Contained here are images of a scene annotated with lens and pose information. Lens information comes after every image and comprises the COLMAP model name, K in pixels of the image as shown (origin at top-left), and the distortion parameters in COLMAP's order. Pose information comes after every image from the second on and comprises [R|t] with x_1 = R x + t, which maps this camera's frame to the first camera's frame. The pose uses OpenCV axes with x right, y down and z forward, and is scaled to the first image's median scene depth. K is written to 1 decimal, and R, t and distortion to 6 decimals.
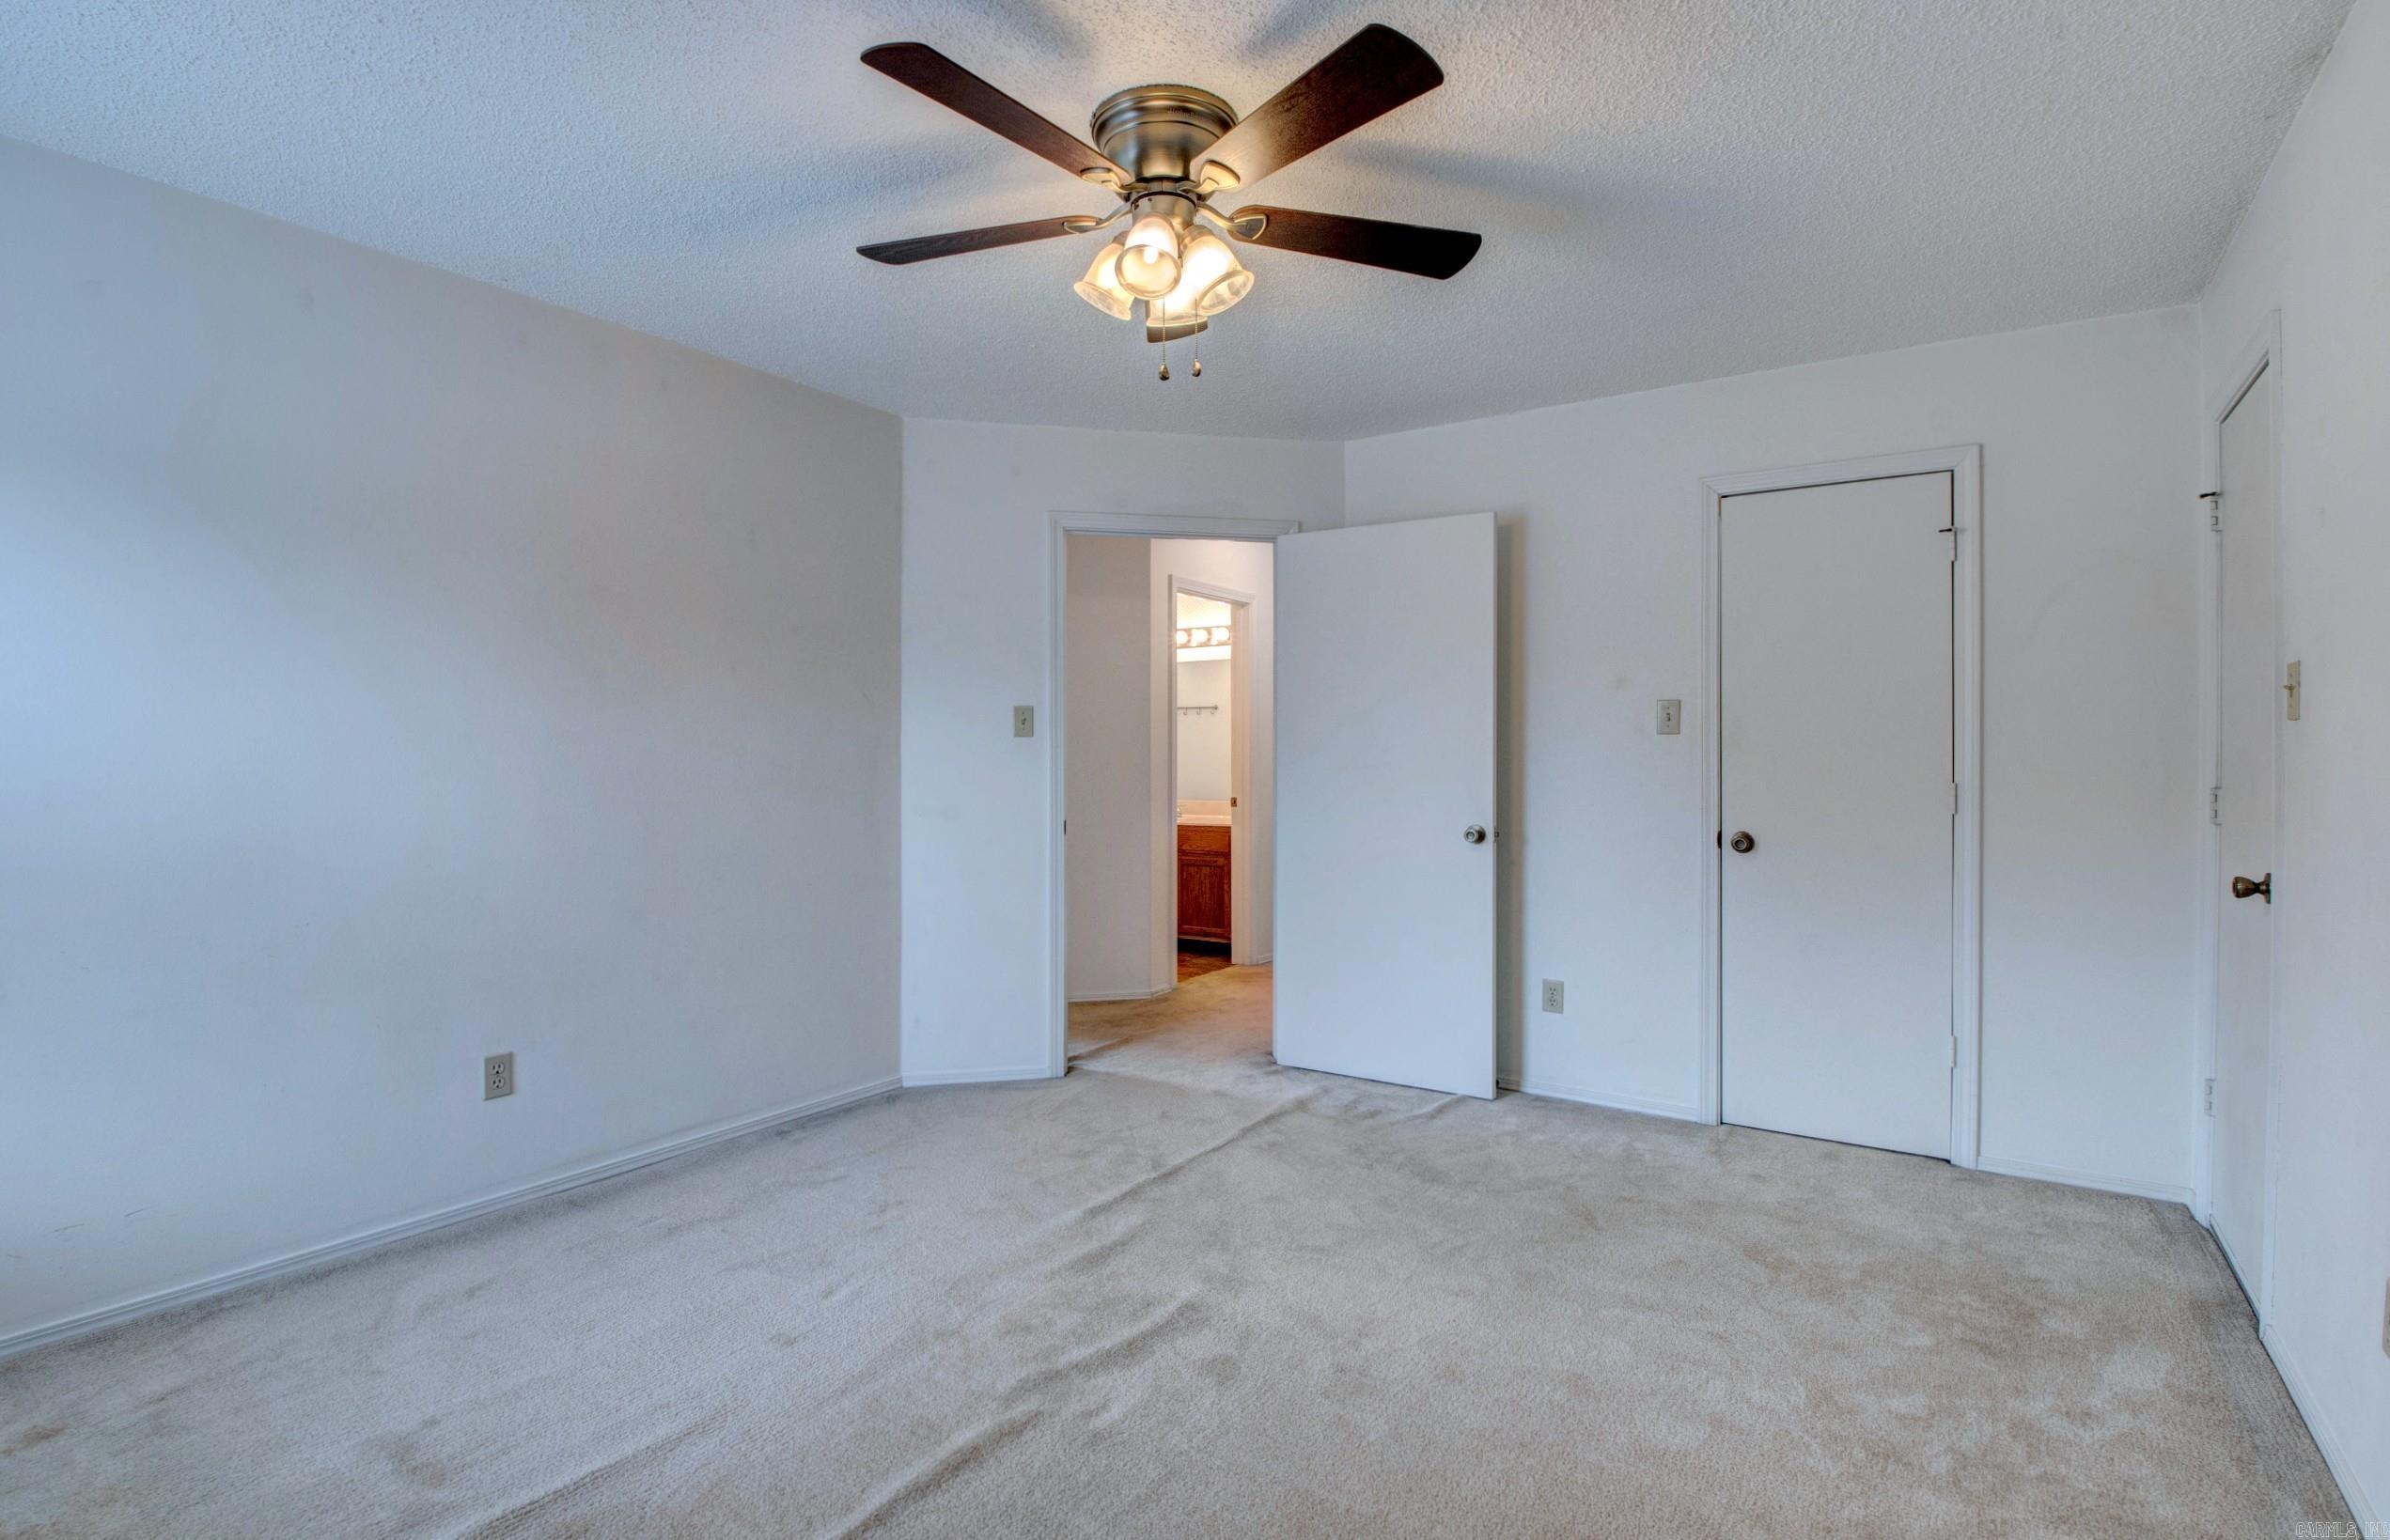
lens RADIAL K [[1118.0, 0, 1185.6], [0, 1118.0, 749.3], [0, 0, 1]] dist [-0.014589, -0.010551]
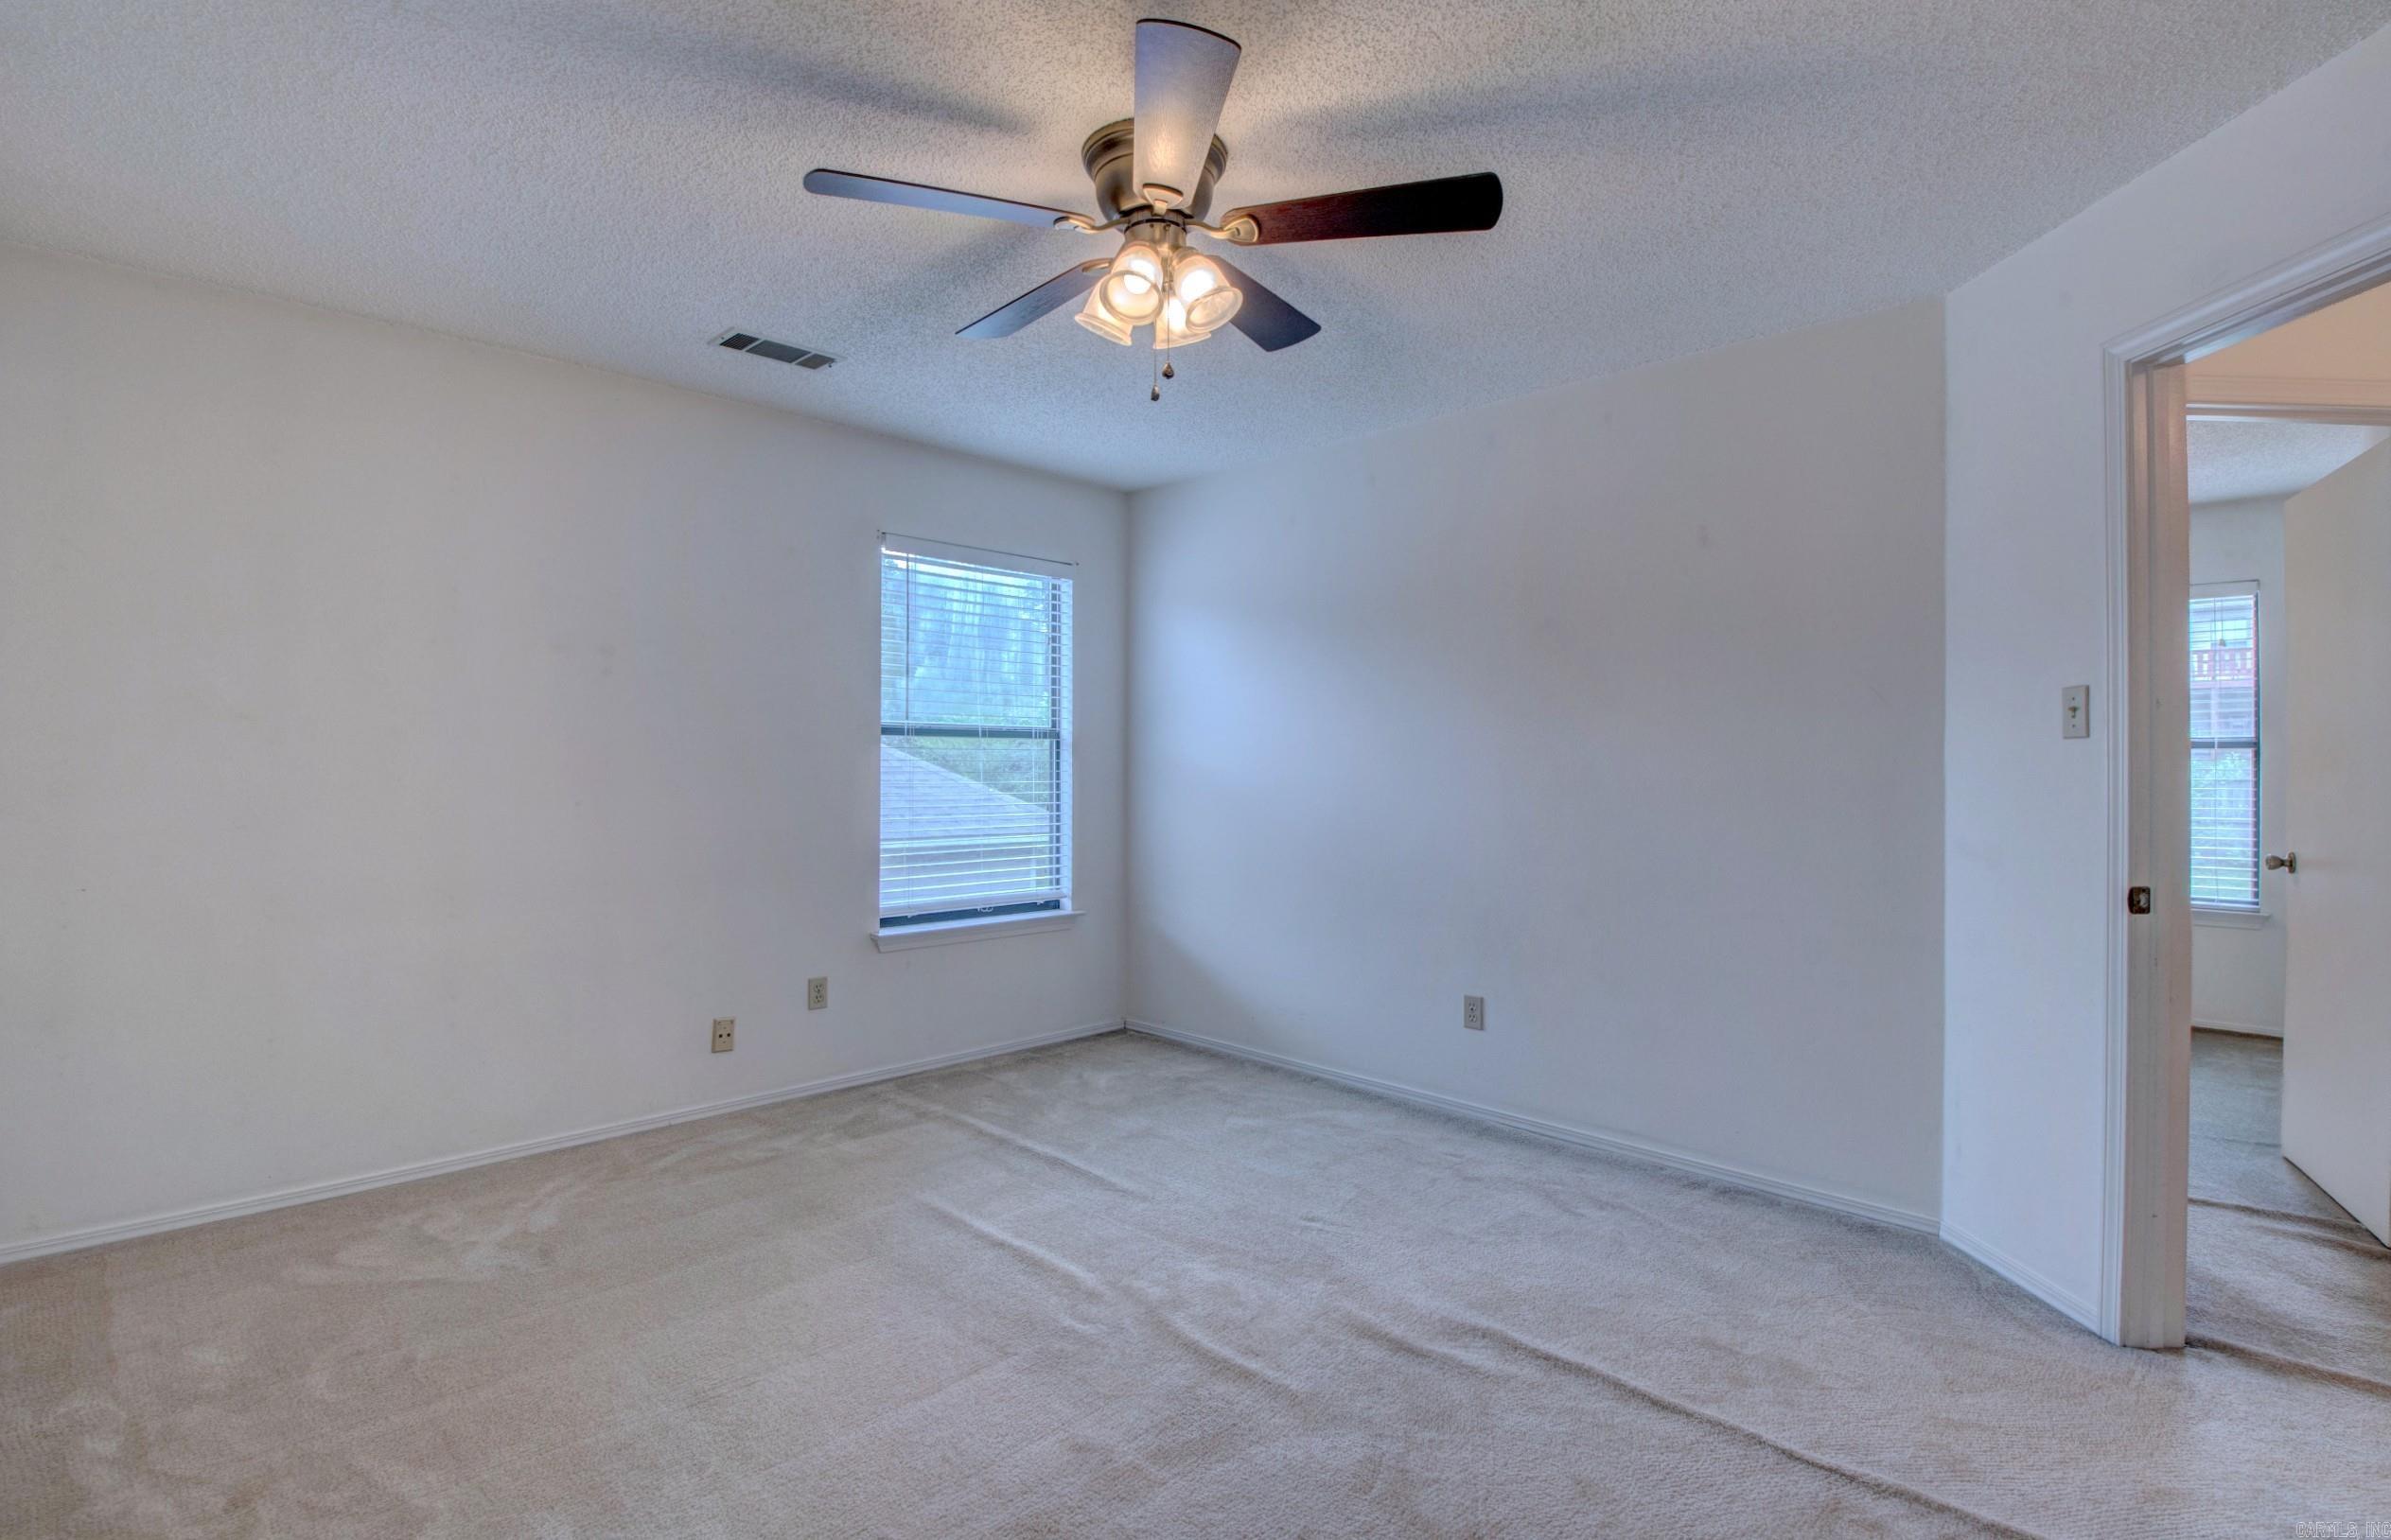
lens RADIAL K [[1118.5, 0, 1180.2], [0, 1118.5, 766.3], [0, 0, 1]] dist [-0.014589, -0.010551]
pose [[-0.173908, 0.000078, -0.984762, 0.701400], [-0.010522, 0.999943, 0.001937, 0.011228], [0.984706, 0.010698, -0.173897, 0.872892]]
